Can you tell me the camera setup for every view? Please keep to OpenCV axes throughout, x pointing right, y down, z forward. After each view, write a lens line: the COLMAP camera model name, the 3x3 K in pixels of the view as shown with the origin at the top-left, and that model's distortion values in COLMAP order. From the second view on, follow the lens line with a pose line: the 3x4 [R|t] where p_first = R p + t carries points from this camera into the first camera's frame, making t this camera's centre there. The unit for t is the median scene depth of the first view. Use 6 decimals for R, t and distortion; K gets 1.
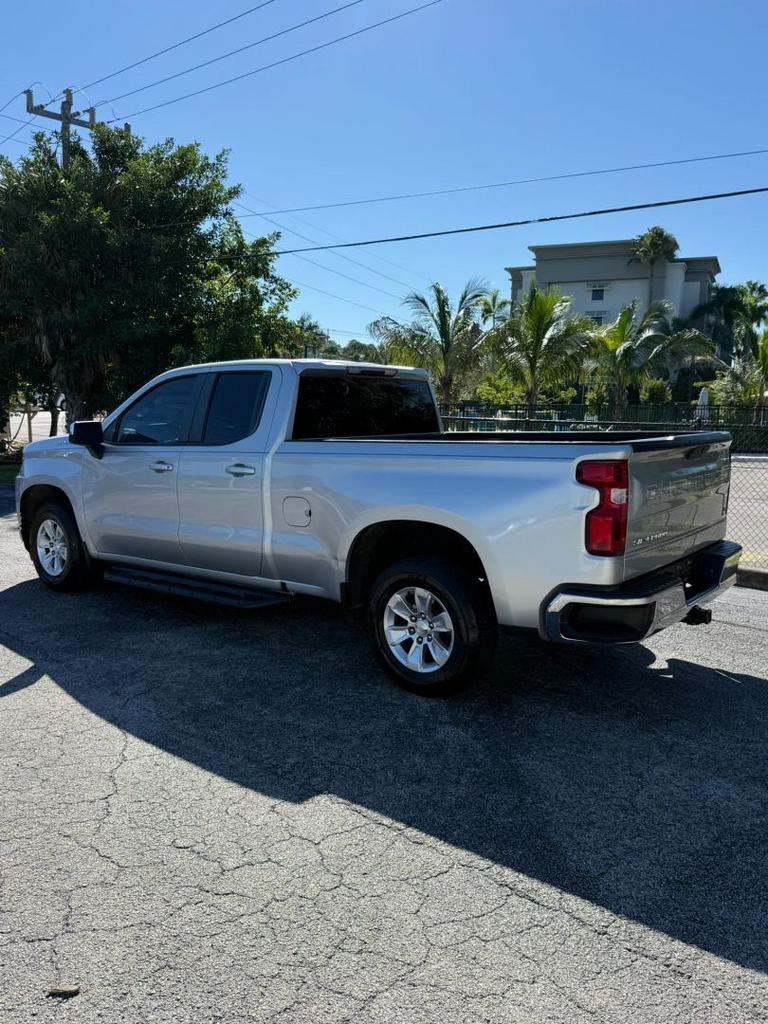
lens RADIAL K [[793.2, 0, 384.0], [0, 793.2, 512.0], [0, 0, 1]] dist [0.021283, -0.004017]
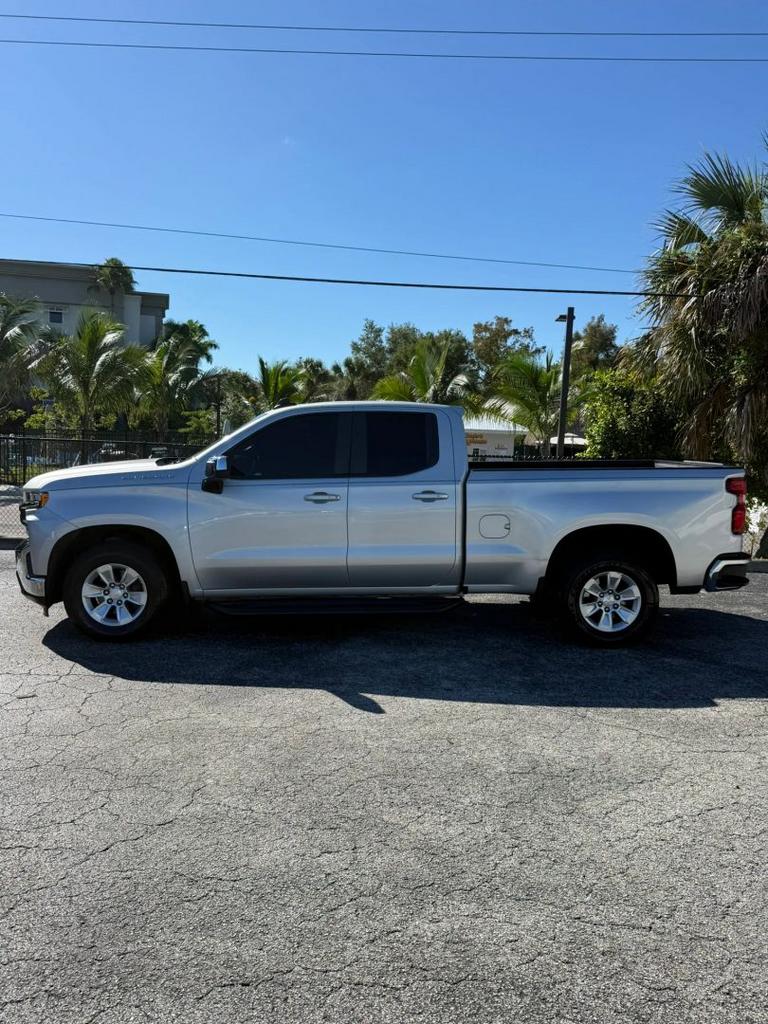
lens RADIAL K [[793.2, 0, 384.0], [0, 793.2, 512.0], [0, 0, 1]] dist [0.021283, -0.004017]
pose [[0.769042, -0.054081, 0.636907, -1.113962], [0.074351, 0.997219, -0.005100, -0.032772], [-0.634860, 0.051276, 0.770924, 0.147172]]
